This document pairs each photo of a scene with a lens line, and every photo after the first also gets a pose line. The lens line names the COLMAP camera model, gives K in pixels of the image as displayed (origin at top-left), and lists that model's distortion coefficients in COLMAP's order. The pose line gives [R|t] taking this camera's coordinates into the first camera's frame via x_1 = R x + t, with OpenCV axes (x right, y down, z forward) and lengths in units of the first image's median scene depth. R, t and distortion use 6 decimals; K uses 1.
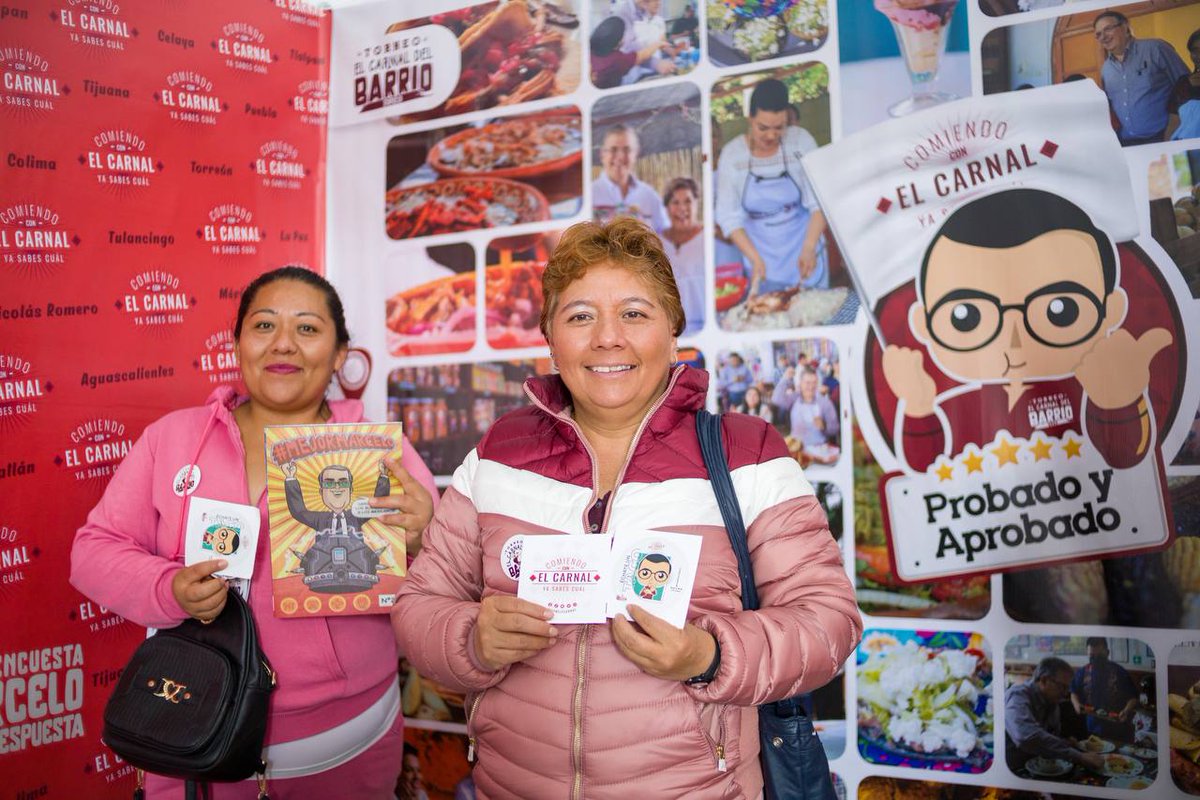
lens RADIAL K [[1261.2, 0, 598.3], [0, 1261.2, 389.0], [0, 0, 1]] dist [-0.133097, 0.000000]
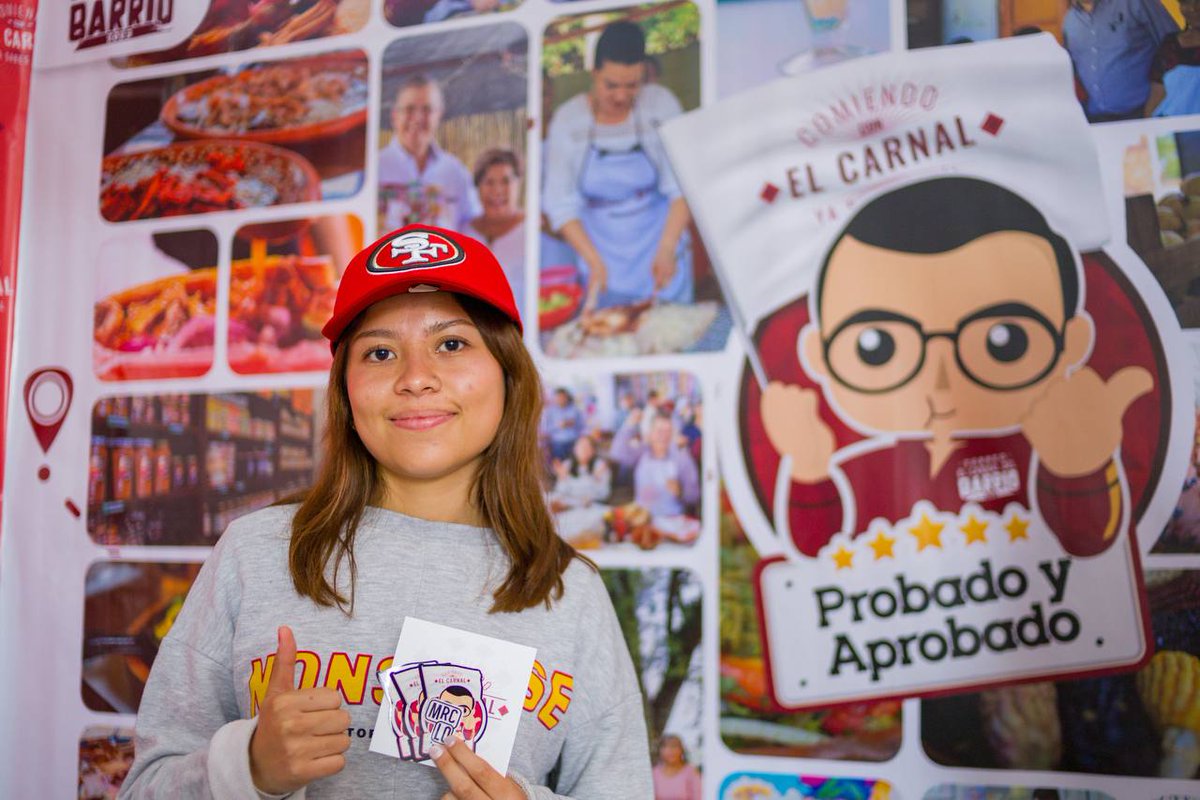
lens RADIAL K [[1523.2, 0, 606.2], [0, 1523.2, 392.4], [0, 0, 1]] dist [-0.150238, 0.000000]
pose [[0.992315, 0.029037, 0.120286, 0.027493], [-0.025307, 0.999154, -0.032417, 0.001904], [-0.121126, 0.029124, 0.992210, 0.120671]]
